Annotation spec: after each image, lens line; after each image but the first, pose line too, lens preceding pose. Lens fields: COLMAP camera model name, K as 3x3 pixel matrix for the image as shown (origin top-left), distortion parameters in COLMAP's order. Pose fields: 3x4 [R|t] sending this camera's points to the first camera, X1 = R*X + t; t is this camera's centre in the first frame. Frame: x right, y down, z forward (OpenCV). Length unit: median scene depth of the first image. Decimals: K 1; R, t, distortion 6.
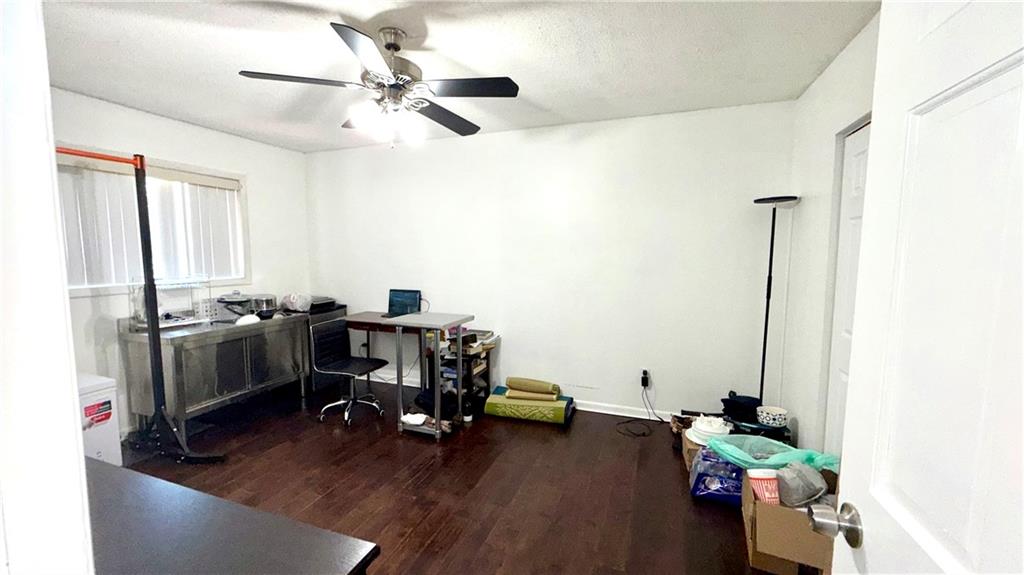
lens RADIAL K [[409.3, 0, 512.0], [0, 409.3, 287.5], [0, 0, 1]] dist [0.000042, -0.000012]
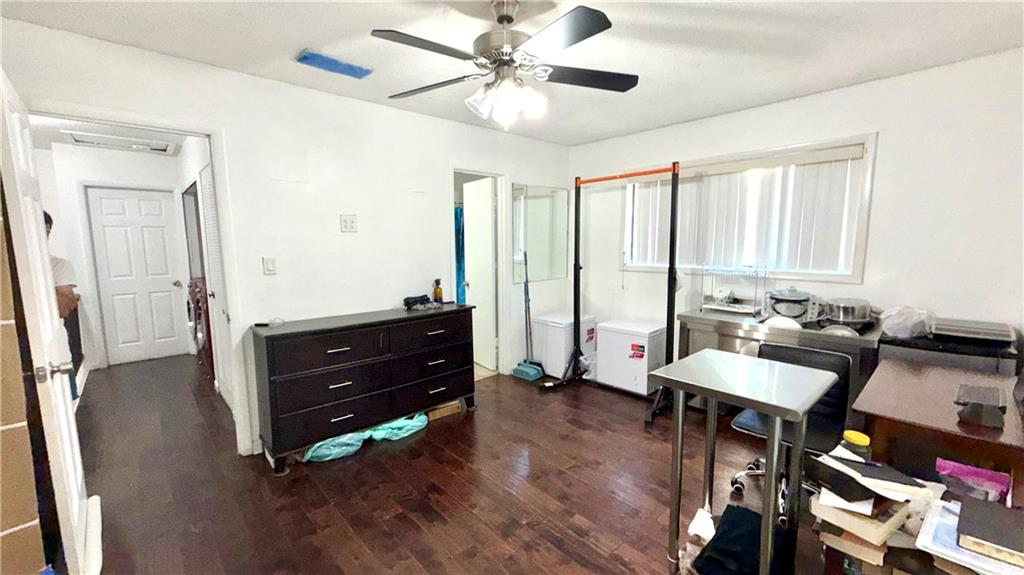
lens RADIAL K [[409.3, 0, 512.0], [0, 409.3, 287.5], [0, 0, 1]] dist [0.000042, -0.000012]
pose [[-0.460031, 0.101699, -0.882060, 0.413266], [-0.074200, 0.985541, 0.152329, -0.095518], [0.884797, 0.135525, -0.445833, 1.084184]]
